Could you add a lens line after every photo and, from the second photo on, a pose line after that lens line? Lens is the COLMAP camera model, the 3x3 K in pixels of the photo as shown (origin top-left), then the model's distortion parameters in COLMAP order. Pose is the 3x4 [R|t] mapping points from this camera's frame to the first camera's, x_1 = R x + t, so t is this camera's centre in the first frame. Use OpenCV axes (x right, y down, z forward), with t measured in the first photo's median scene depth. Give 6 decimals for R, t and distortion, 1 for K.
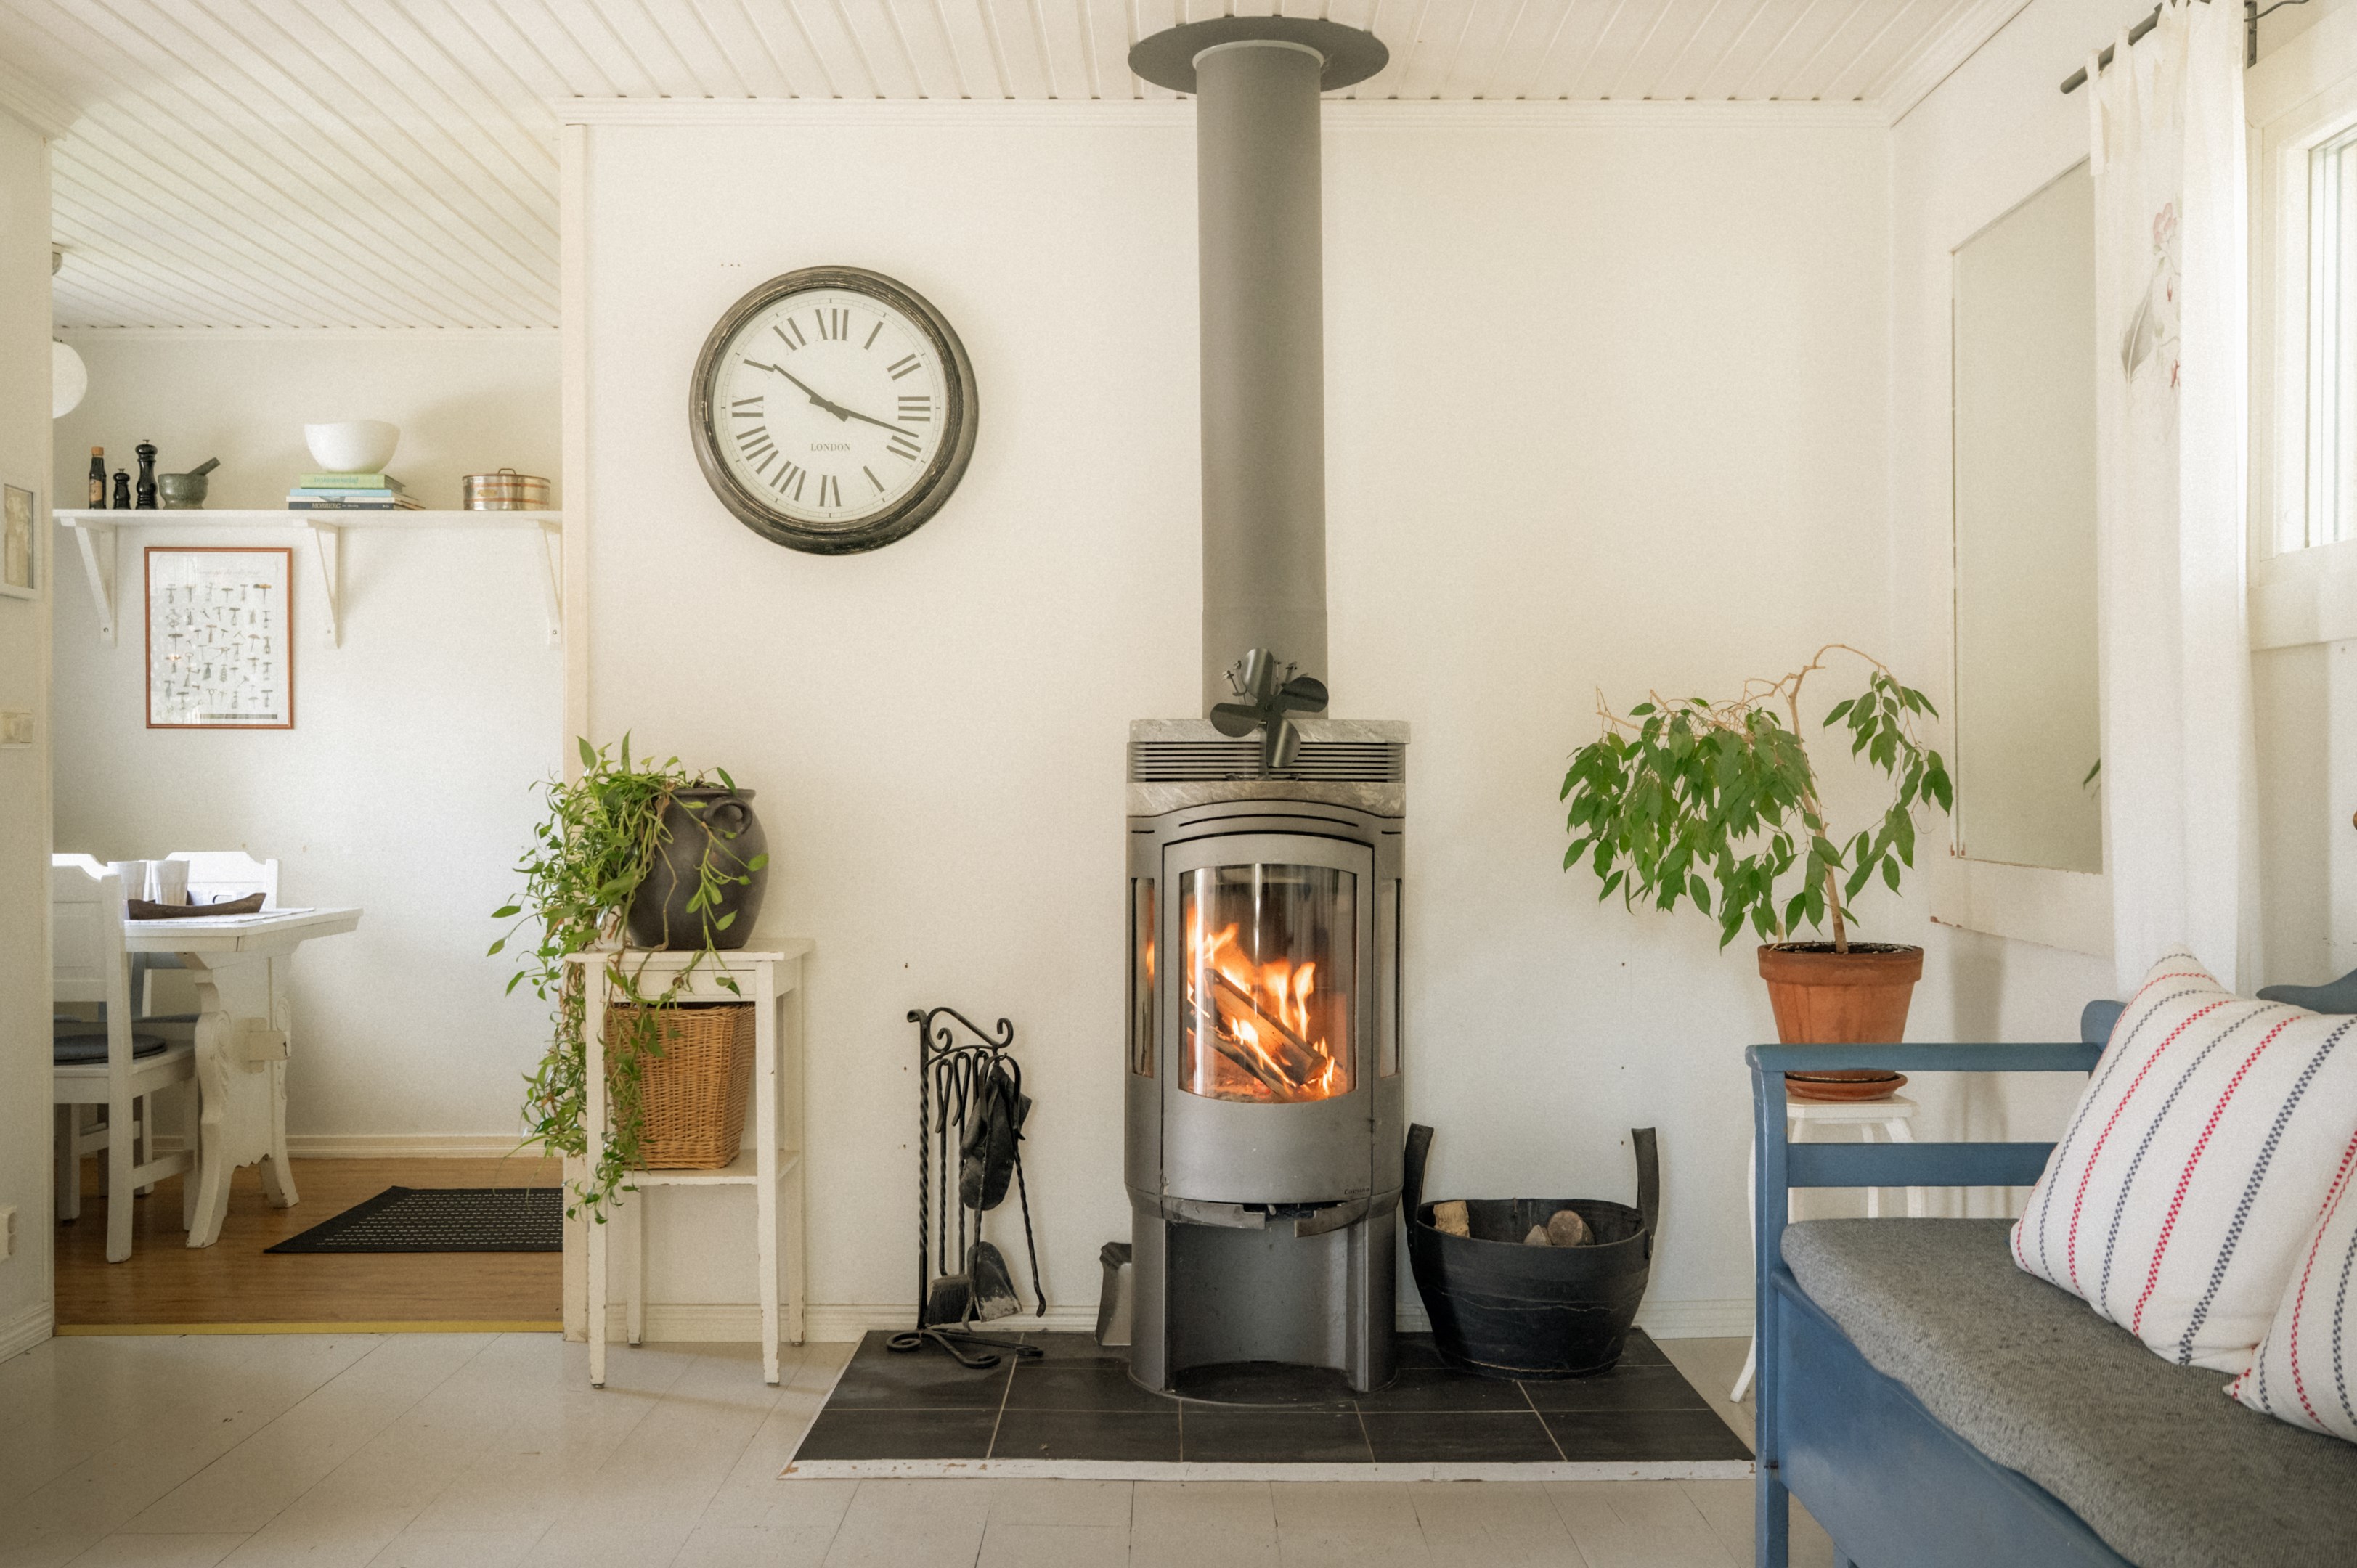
lens RADIAL K [[2298.6, 0, 1178.5], [0, 2298.6, 784.0], [0, 0, 1]] dist [0.010118, 0.001667]
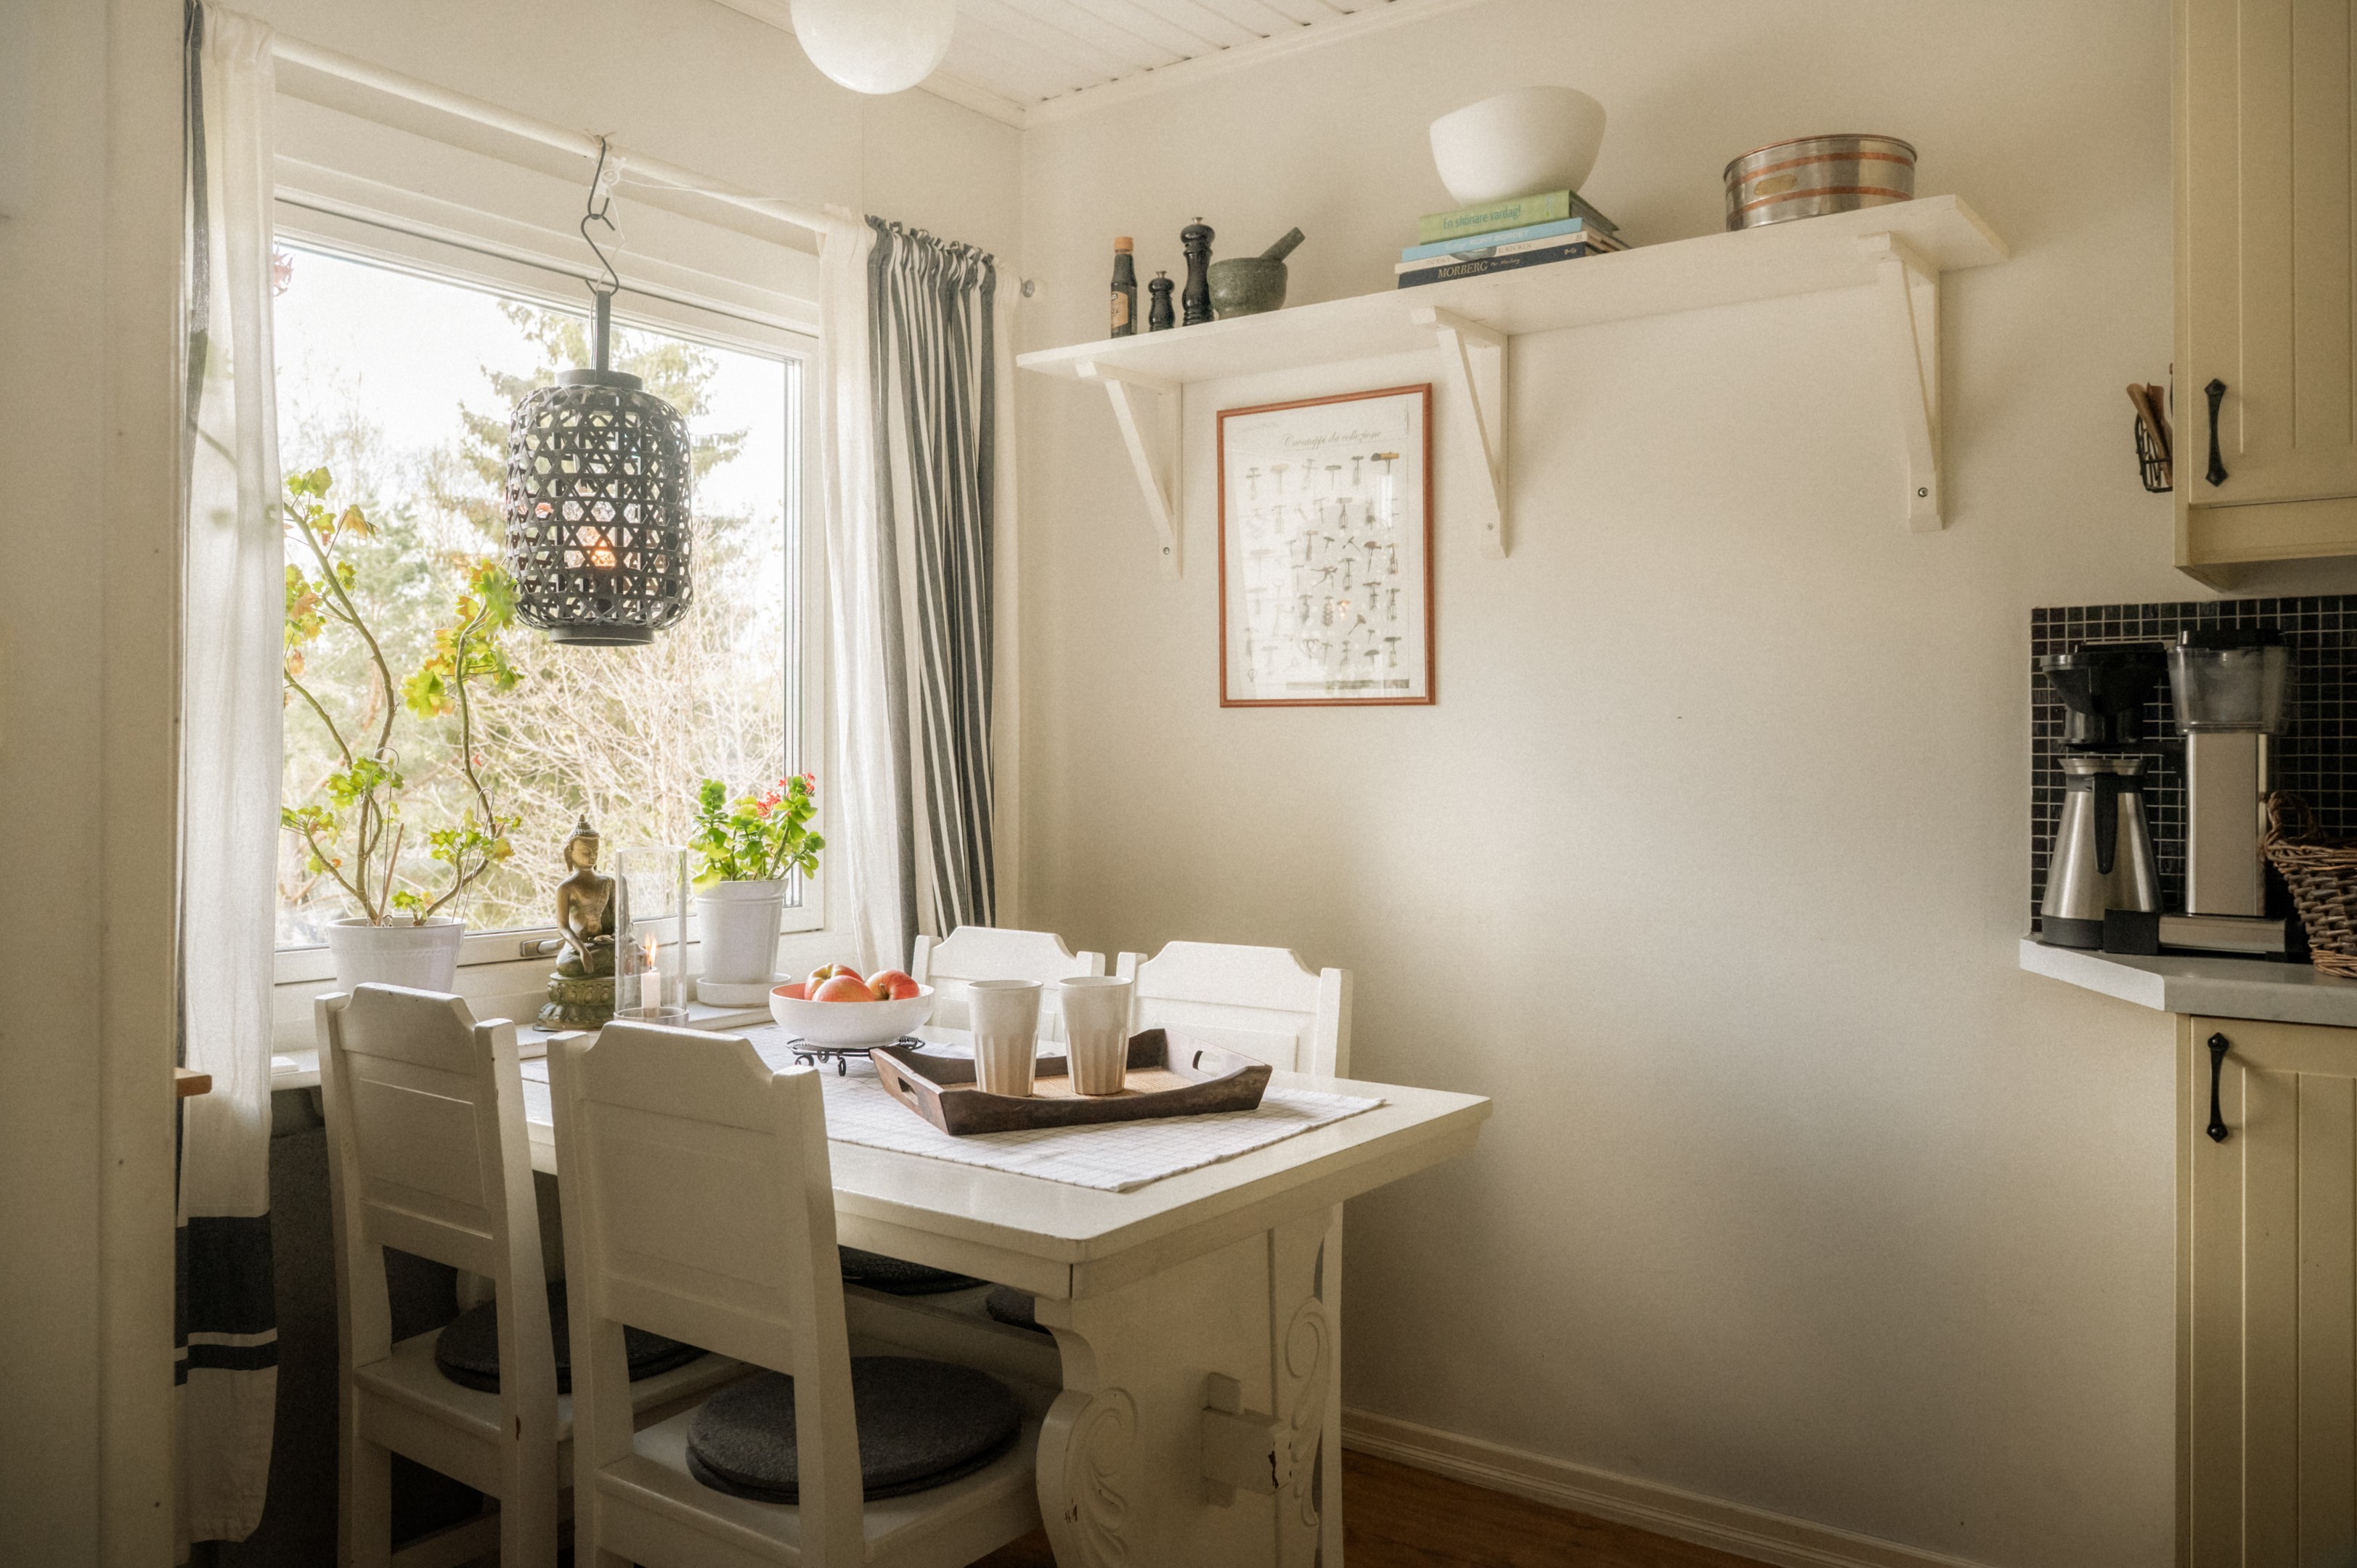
lens RADIAL K [[1777.3, 0, 1181.8], [0, 1777.3, 752.8], [0, 0, 1]] dist [-0.002587, -0.002214]
pose [[0.807291, 0.001915, -0.590150, -0.183529], [-0.002174, 0.999998, 0.000271, -0.012592], [0.590150, 0.001064, 0.807293, 0.633289]]
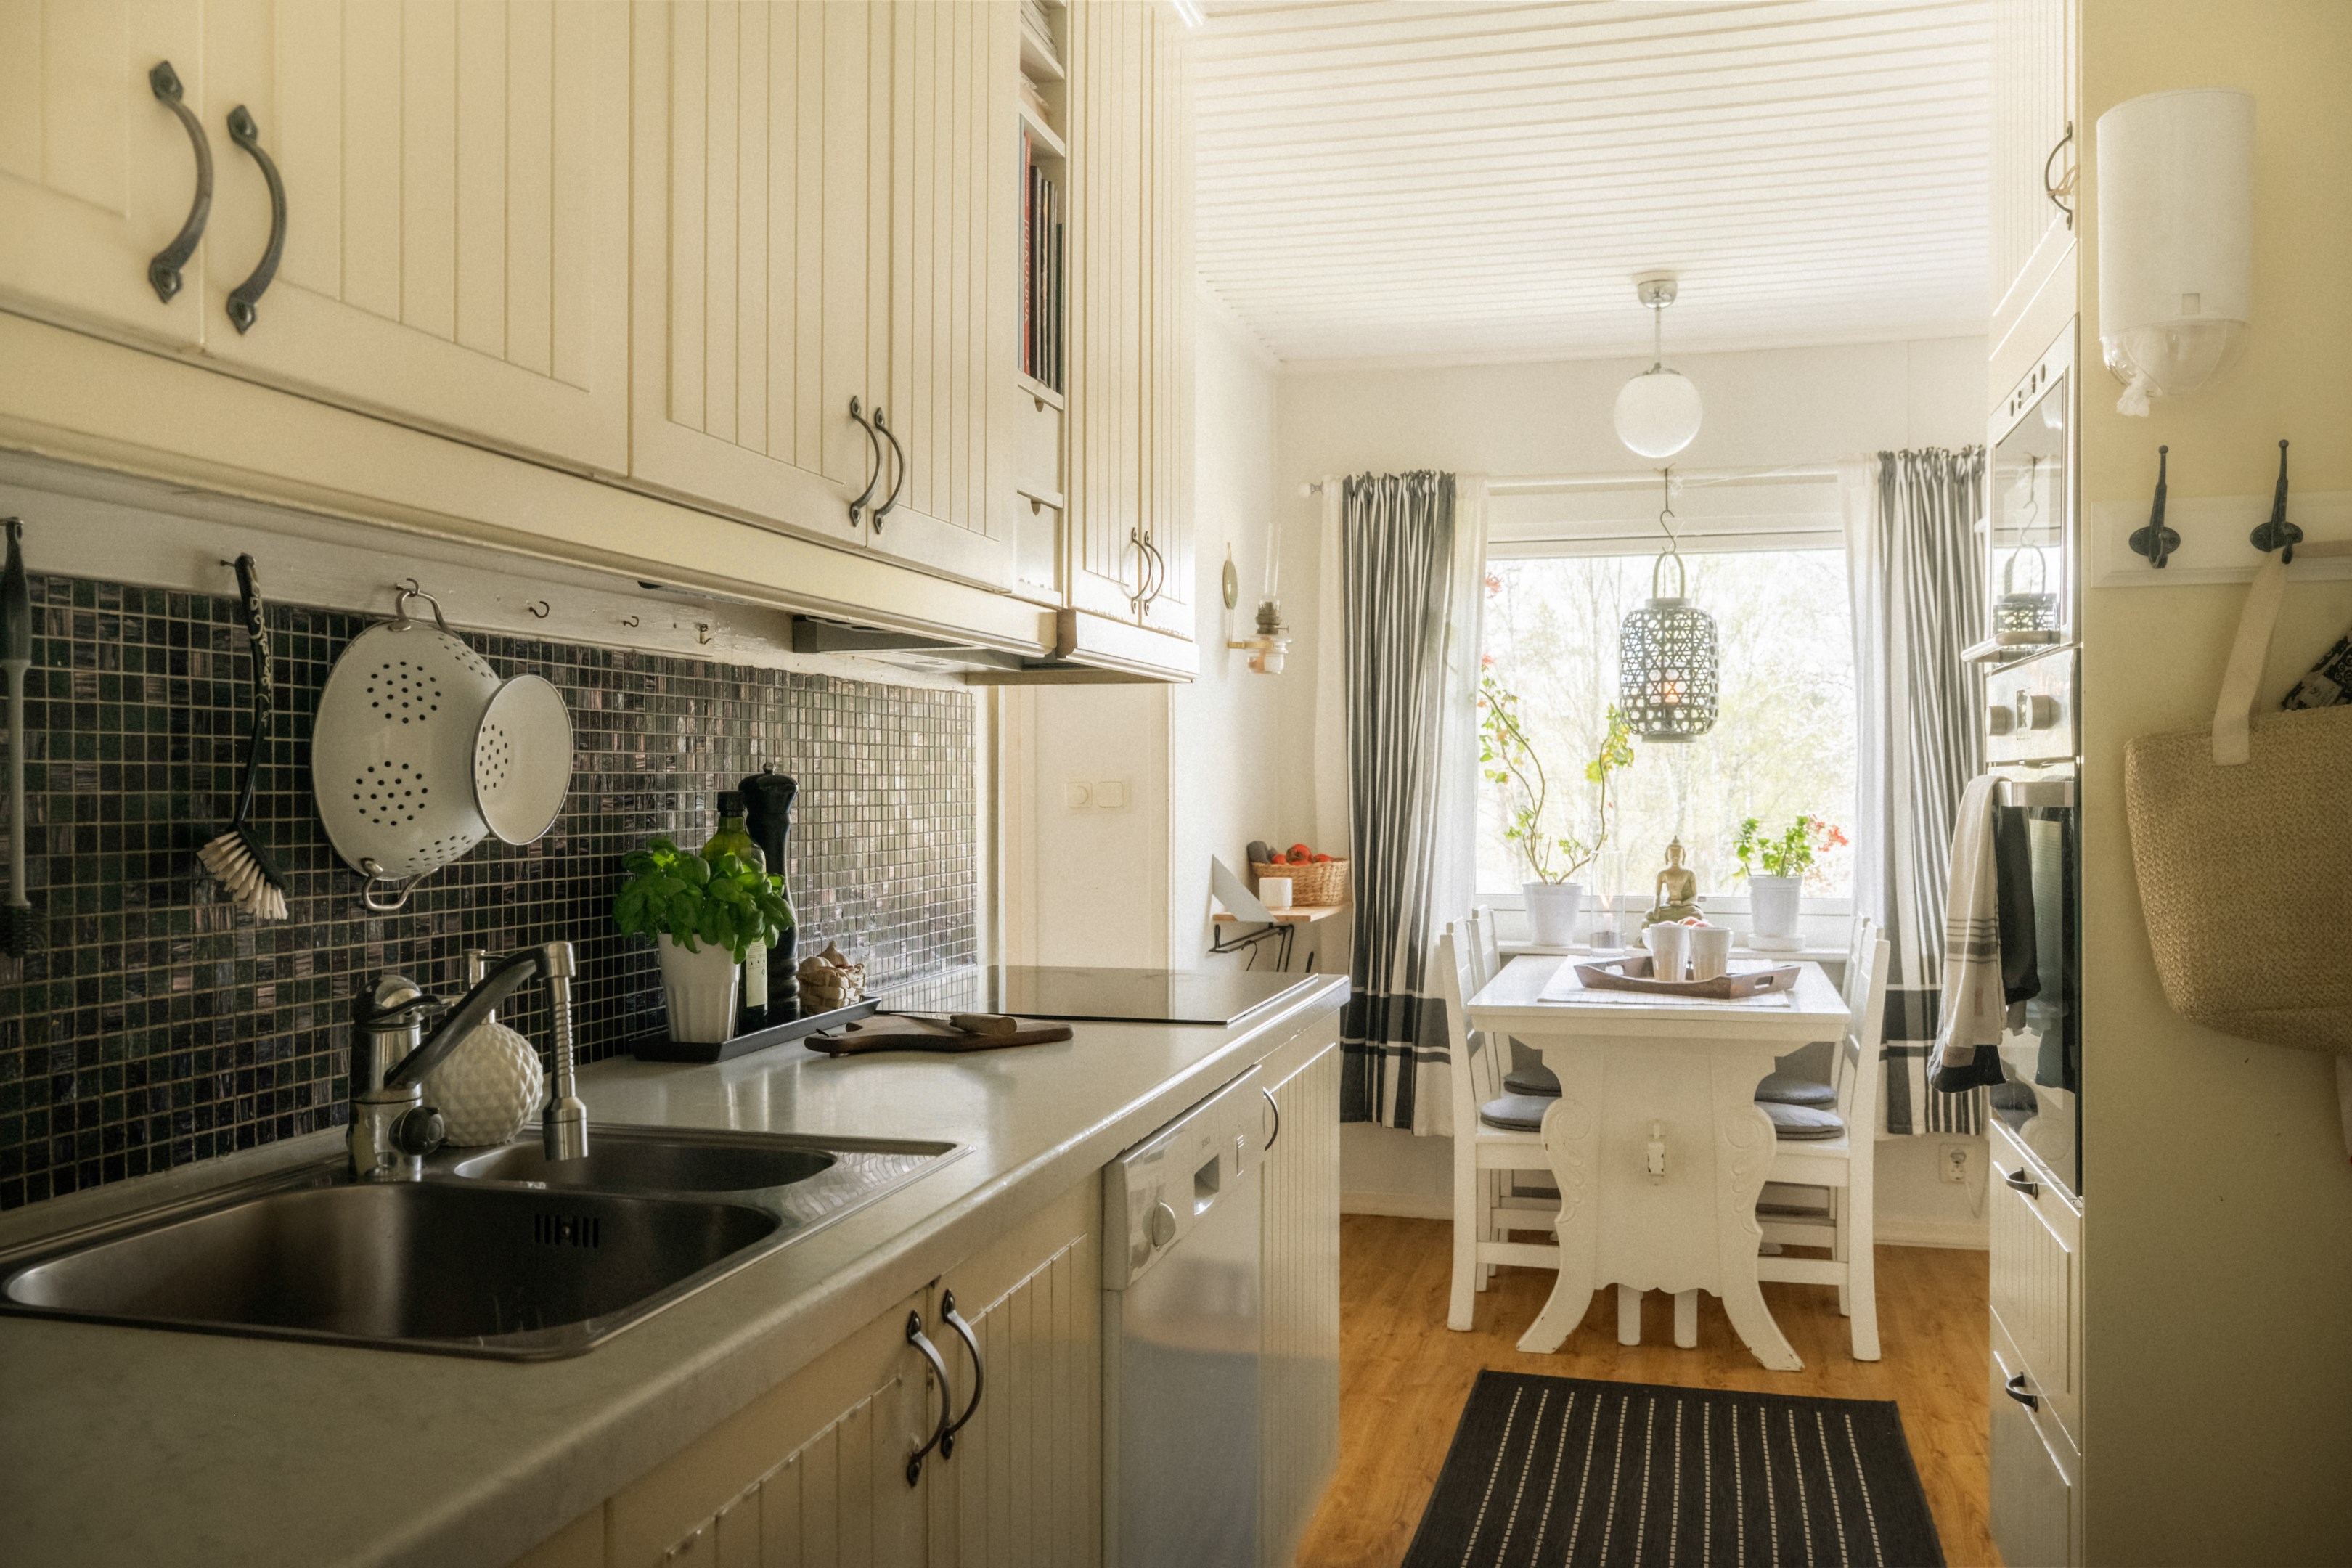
lens RADIAL K [[1900.8, 0, 1176.0], [0, 1900.8, 784.0], [0, 0, 1]] dist [0.000502, 0.000015]
pose [[-0.267774, -0.002726, -0.963478, 0.227357], [-0.000158, 0.999996, -0.002785, -0.016103], [0.963482, -0.000593, -0.267773, 0.857772]]
